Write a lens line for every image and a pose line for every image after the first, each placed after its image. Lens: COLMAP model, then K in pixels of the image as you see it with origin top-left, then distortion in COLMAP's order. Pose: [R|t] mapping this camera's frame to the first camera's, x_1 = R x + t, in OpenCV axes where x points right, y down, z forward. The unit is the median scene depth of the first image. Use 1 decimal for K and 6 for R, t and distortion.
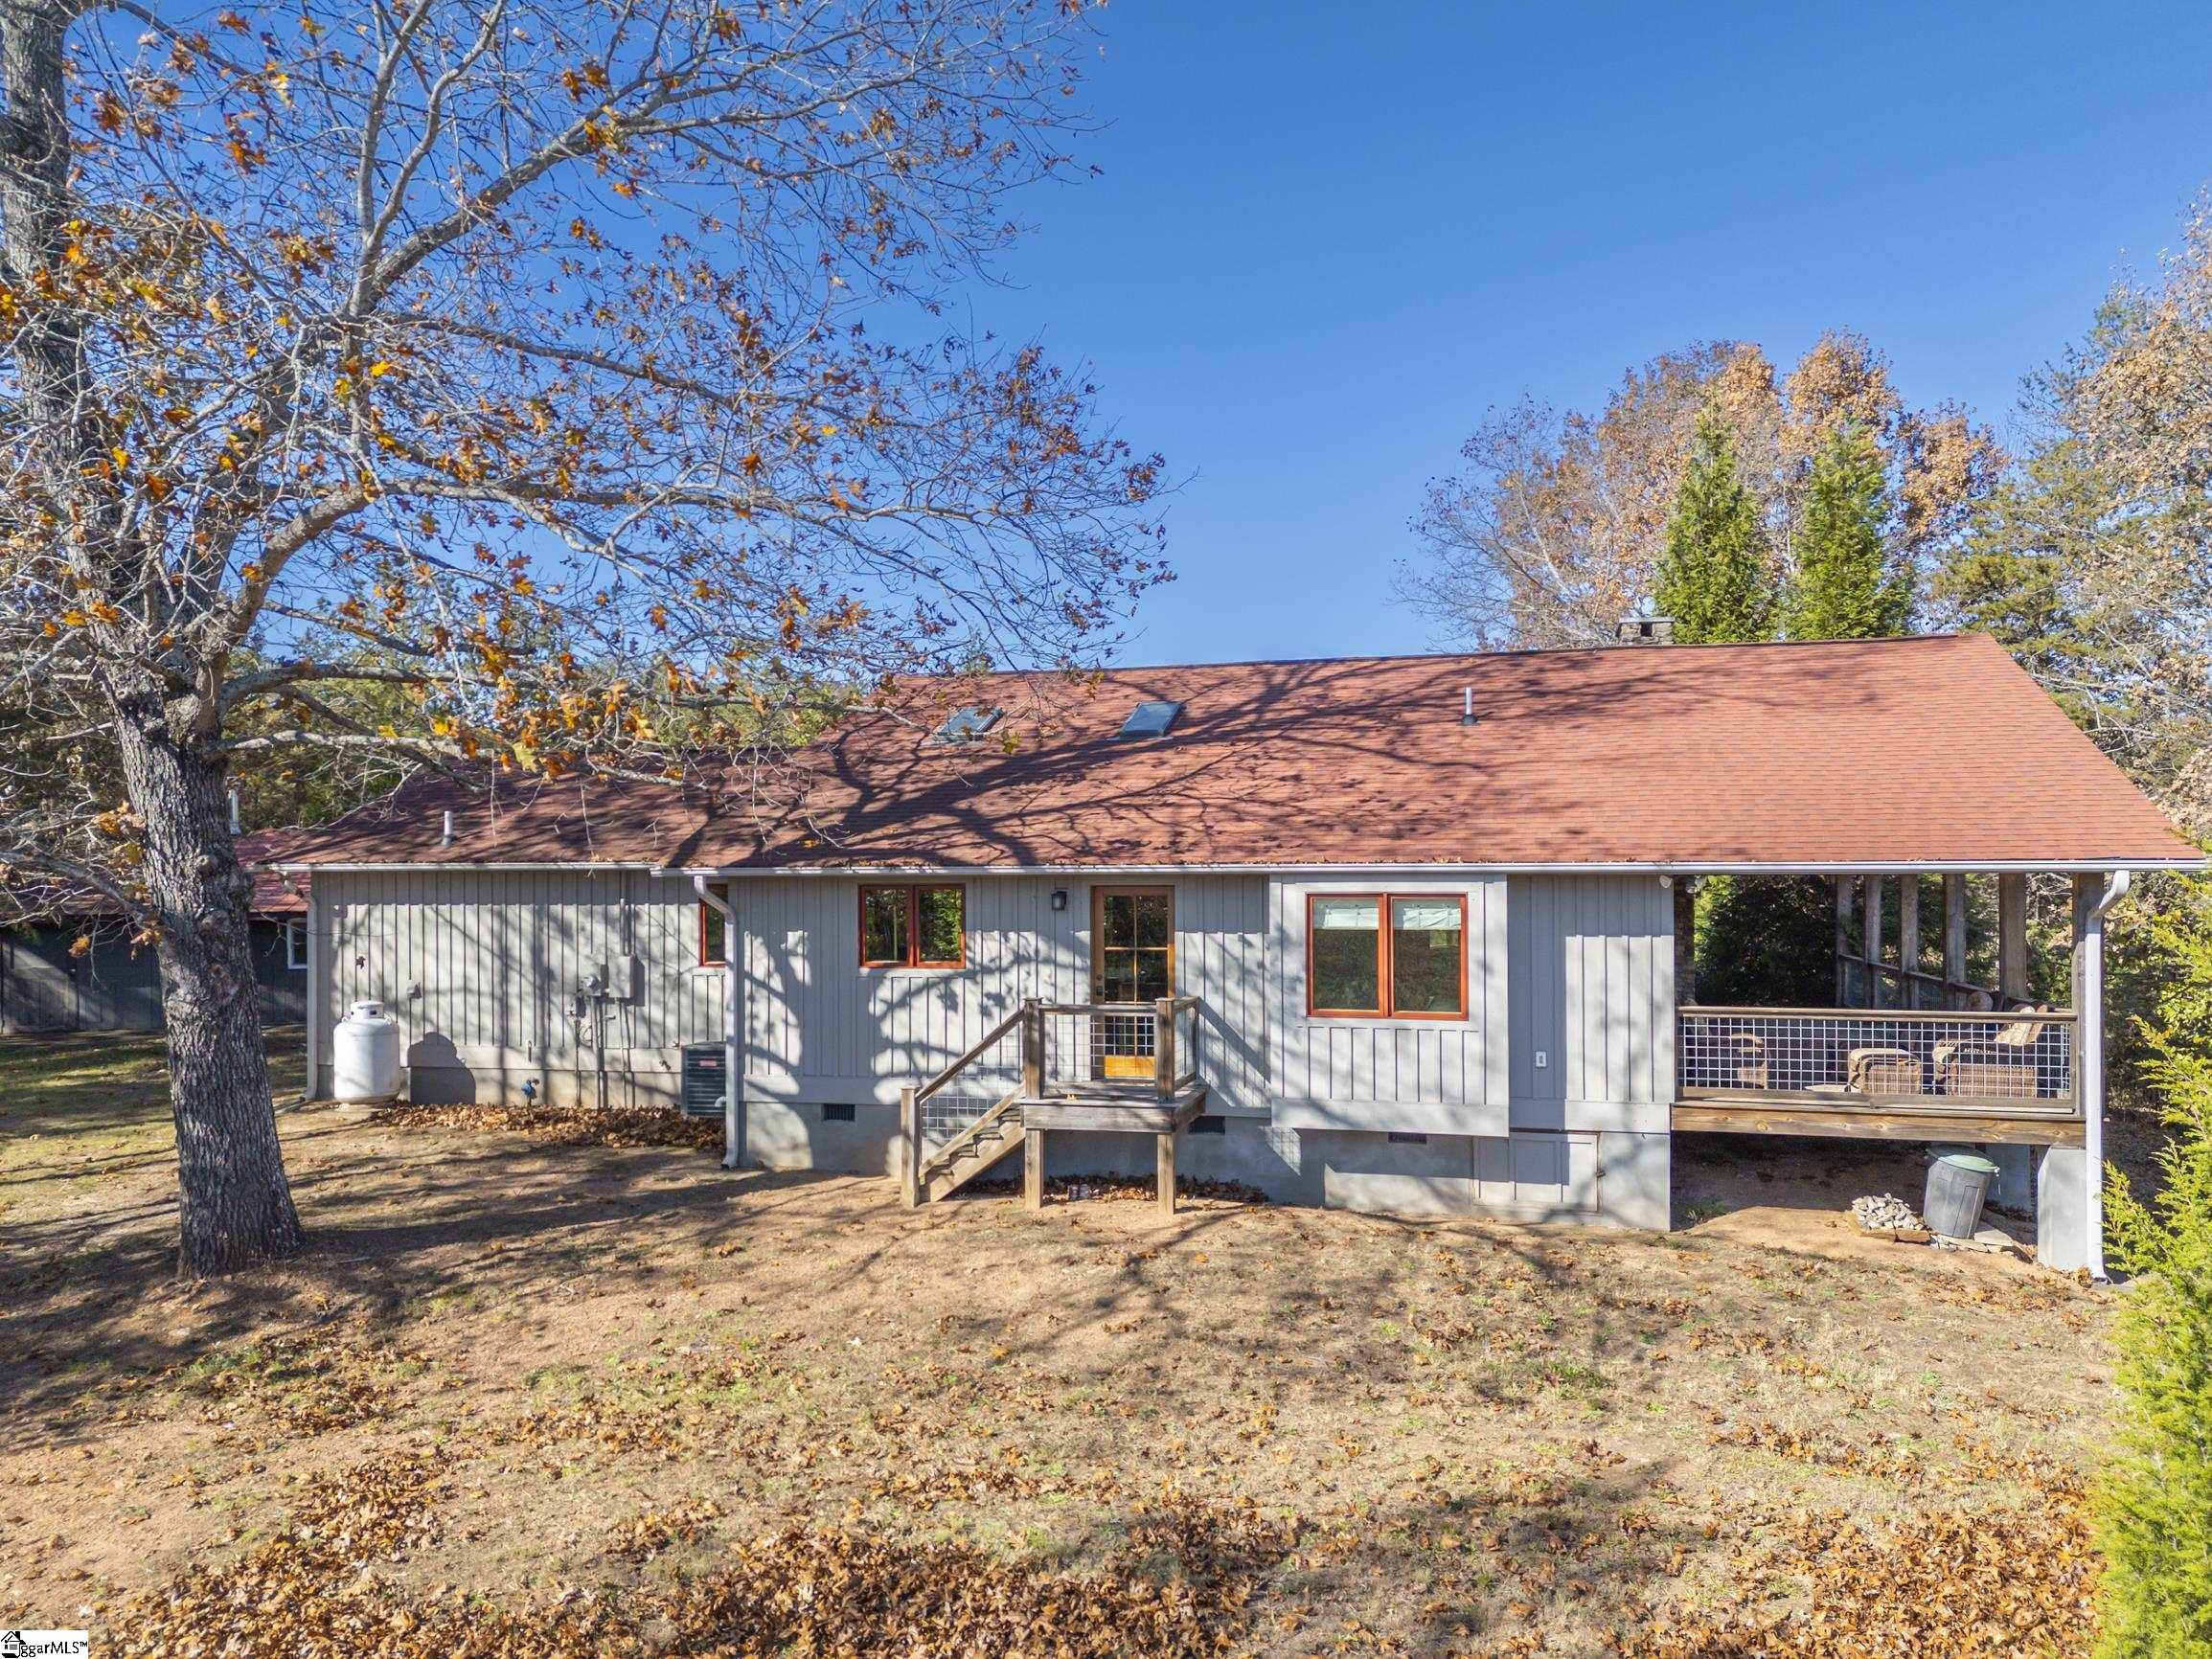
lens RADIAL K [[1549.0, 0, 1106.0], [0, 1549.0, 829.5], [0, 0, 1]] dist [0.023397, -0.001076]
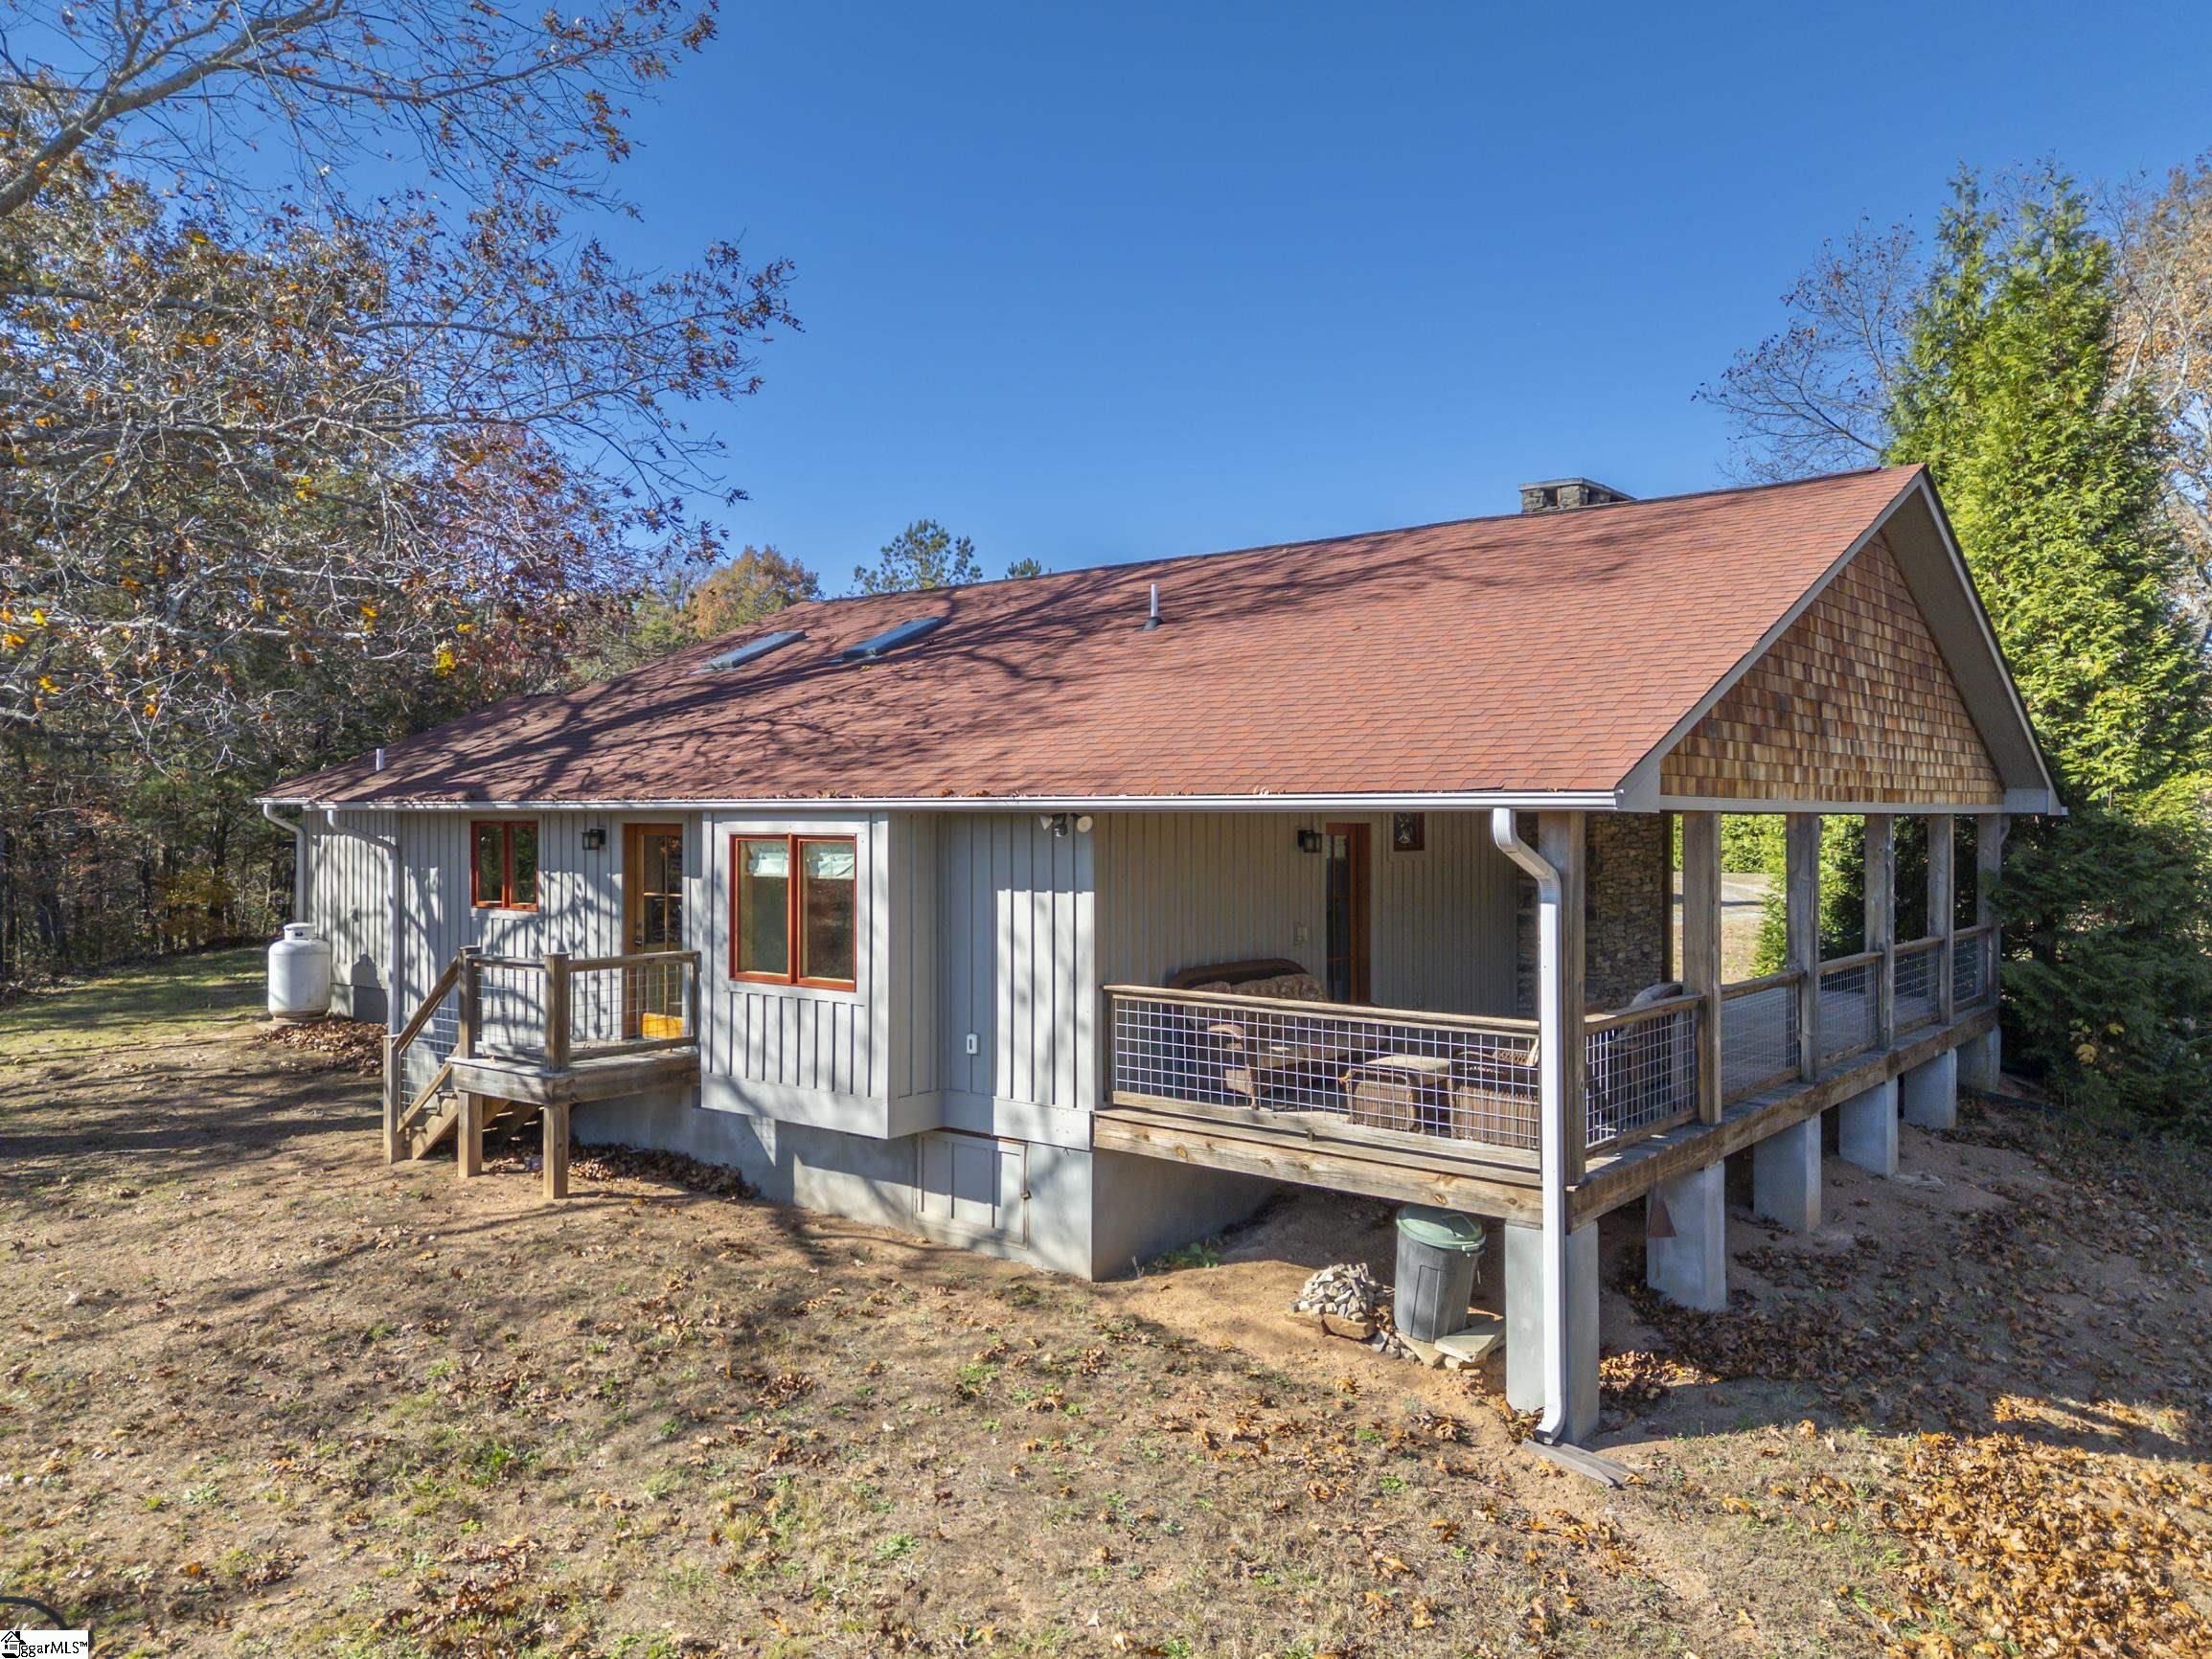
lens RADIAL K [[1550.7, 0, 1106.5], [0, 1550.7, 757.9], [0, 0, 1]] dist [-0.003956, -0.002629]
pose [[0.932939, -0.010897, -0.359869, 0.637065], [0.012015, 0.999927, 0.000869, 0.001360], [0.359834, -0.005135, 0.933002, 0.285803]]
